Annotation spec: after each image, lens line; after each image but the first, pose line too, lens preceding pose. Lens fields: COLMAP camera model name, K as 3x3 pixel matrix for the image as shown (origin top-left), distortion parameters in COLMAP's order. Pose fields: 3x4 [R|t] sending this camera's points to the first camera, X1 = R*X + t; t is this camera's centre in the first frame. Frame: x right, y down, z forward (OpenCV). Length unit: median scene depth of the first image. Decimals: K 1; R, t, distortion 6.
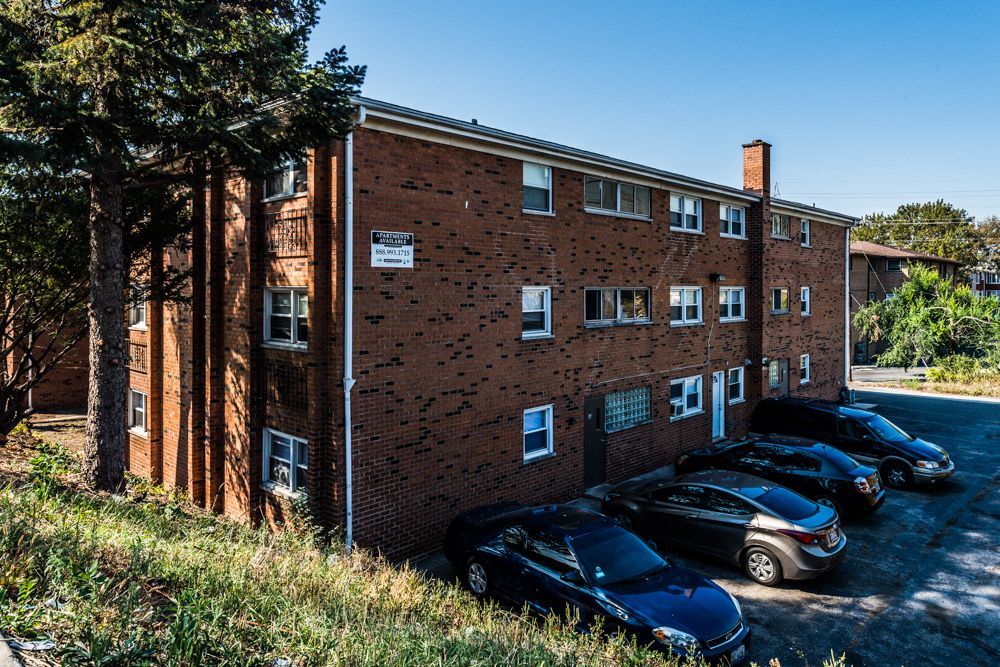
lens RADIAL K [[825.2, 0, 499.4], [0, 825.2, 336.2], [0, 0, 1]] dist [0.019749, -0.006525]
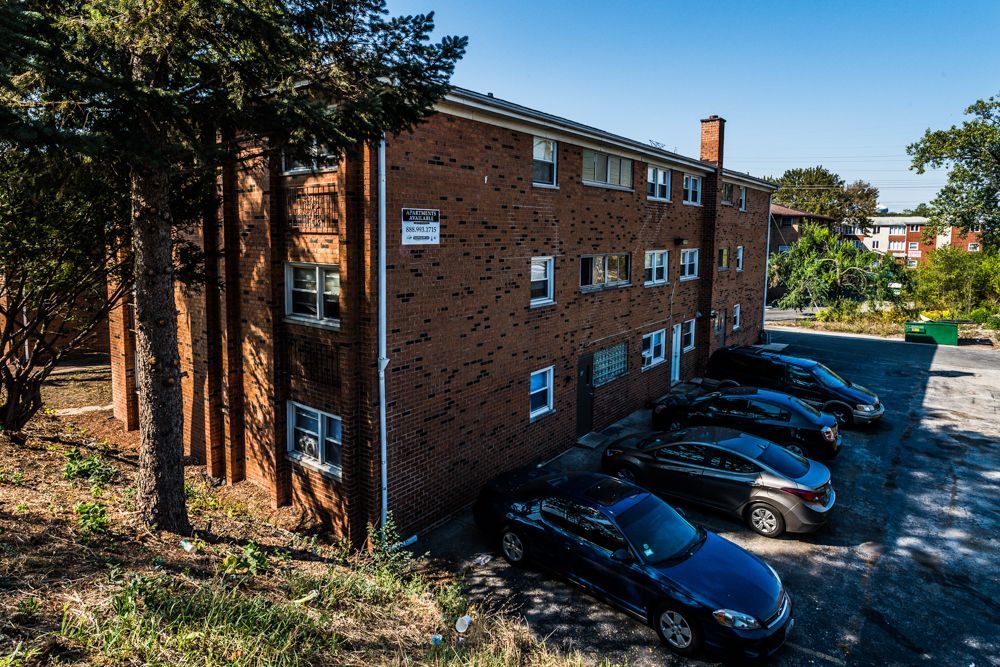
lens RADIAL K [[680.6, 0, 501.1], [0, 680.6, 330.5], [0, 0, 1]] dist [0.018117, -0.011138]
pose [[0.994293, -0.011770, 0.106036, -0.110310], [0.002377, 0.996093, 0.088277, -0.047171], [-0.106660, -0.087521, 0.990436, 0.147681]]
